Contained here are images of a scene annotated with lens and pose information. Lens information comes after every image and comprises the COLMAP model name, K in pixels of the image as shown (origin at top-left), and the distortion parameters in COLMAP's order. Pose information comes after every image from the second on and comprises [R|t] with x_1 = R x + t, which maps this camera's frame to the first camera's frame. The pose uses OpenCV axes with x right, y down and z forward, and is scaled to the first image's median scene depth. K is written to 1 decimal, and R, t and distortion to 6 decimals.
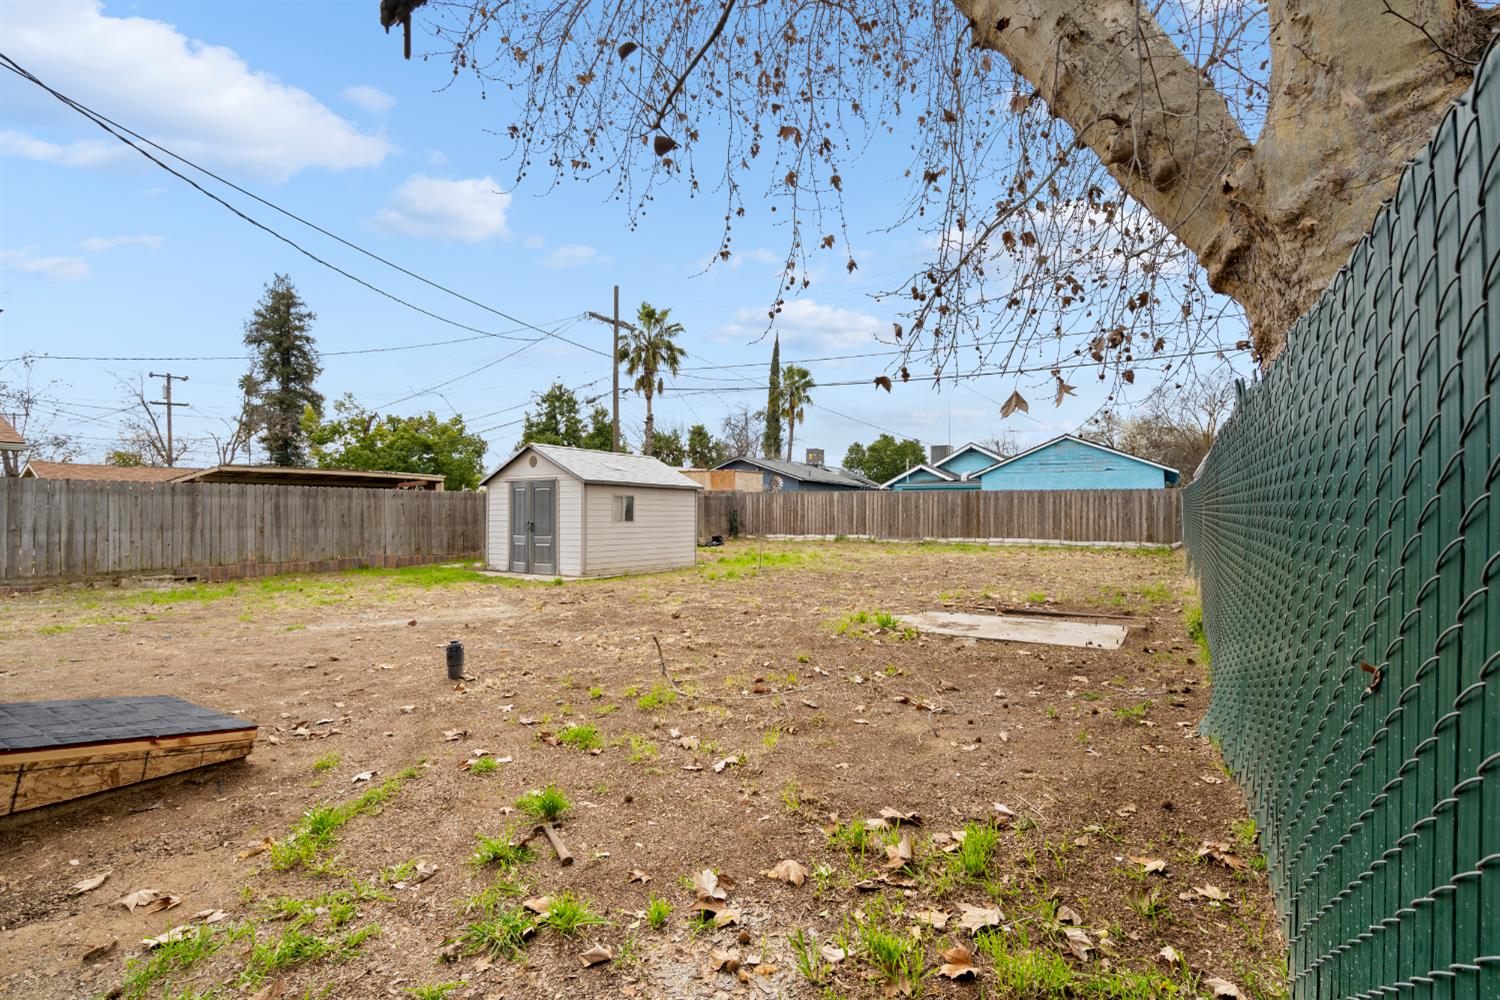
lens RADIAL K [[691.5, 0, 750.0], [0, 691.5, 500.0], [0, 0, 1]] dist [0.000332, 0.000257]
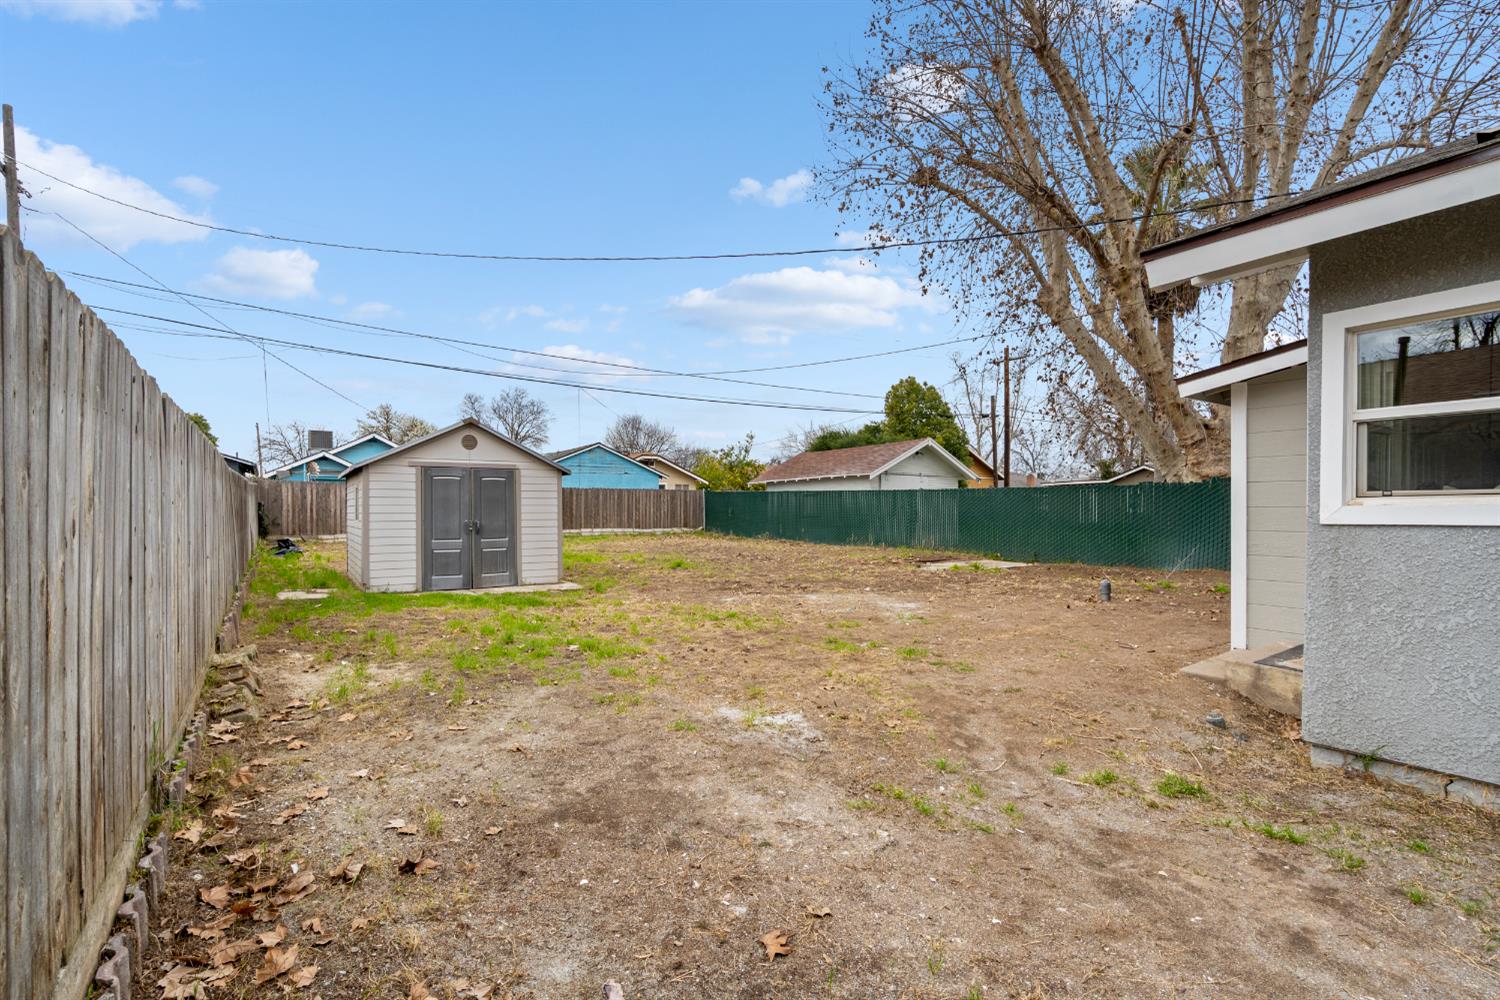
lens RADIAL K [[691.5, 0, 750.0], [0, 691.5, 500.0], [0, 0, 1]] dist [0.000332, 0.000257]
pose [[0.412013, 0.006095, 0.911158, -0.354723], [-0.014692, 0.999892, -0.000045, 0.001504], [-0.911060, -0.013368, 0.412058, 0.162275]]
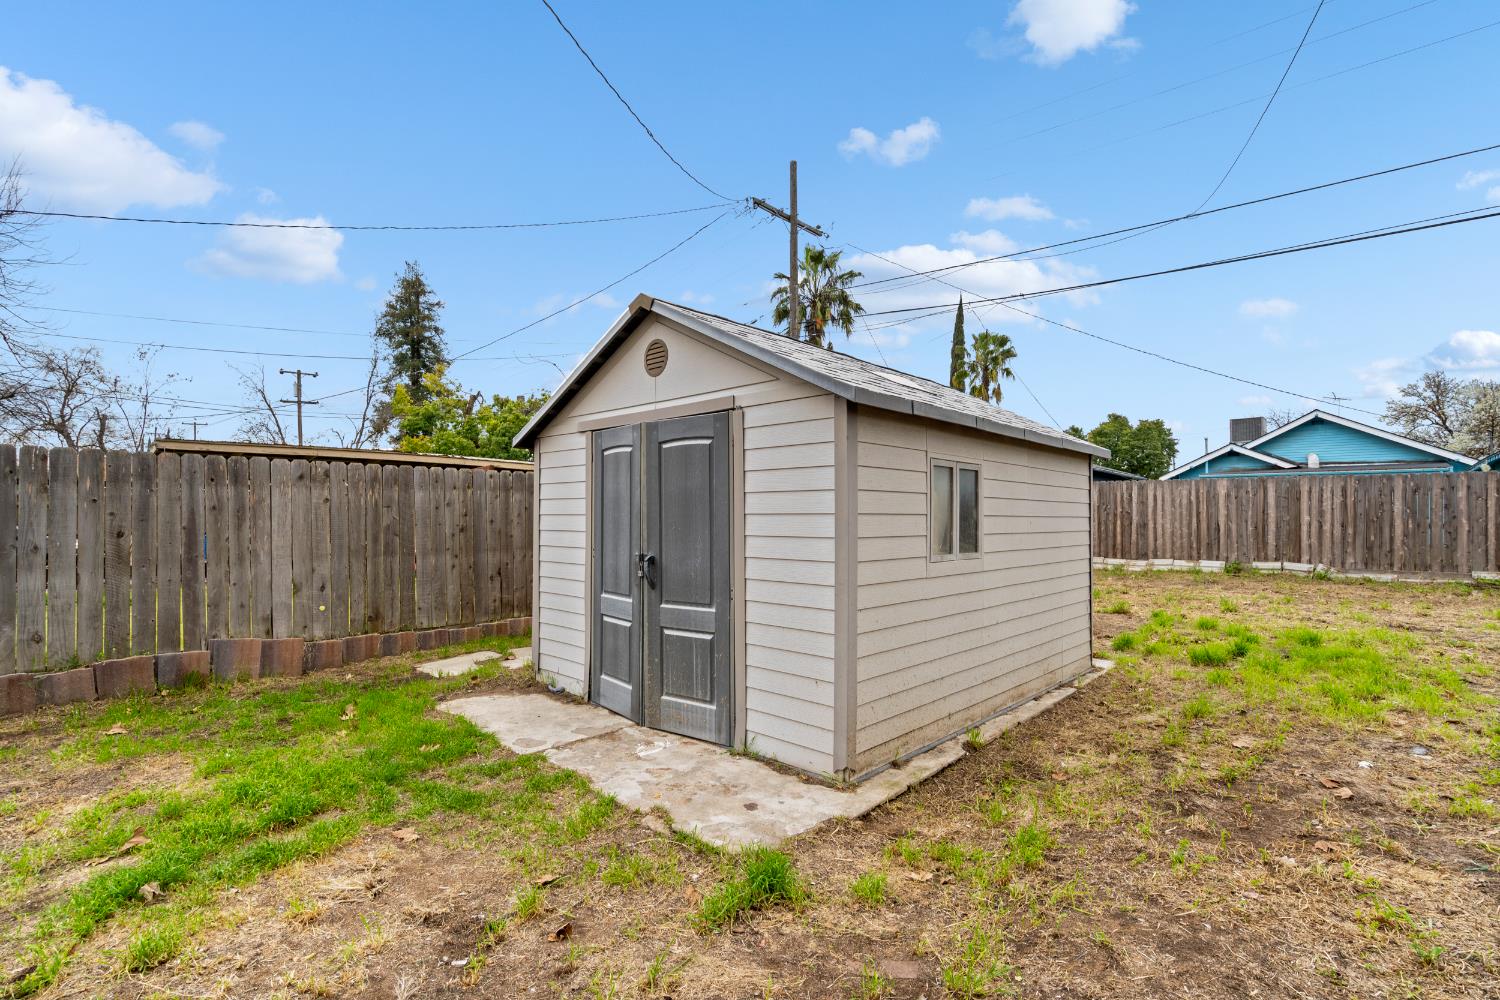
lens RADIAL K [[691.5, 0, 750.0], [0, 691.5, 500.0], [0, 0, 1]] dist [0.000332, 0.000257]
pose [[0.981308, -0.005848, -0.192357, -0.086111], [0.004728, 0.999969, -0.006281, 0.003916], [0.192387, 0.005254, 0.981305, 0.284624]]
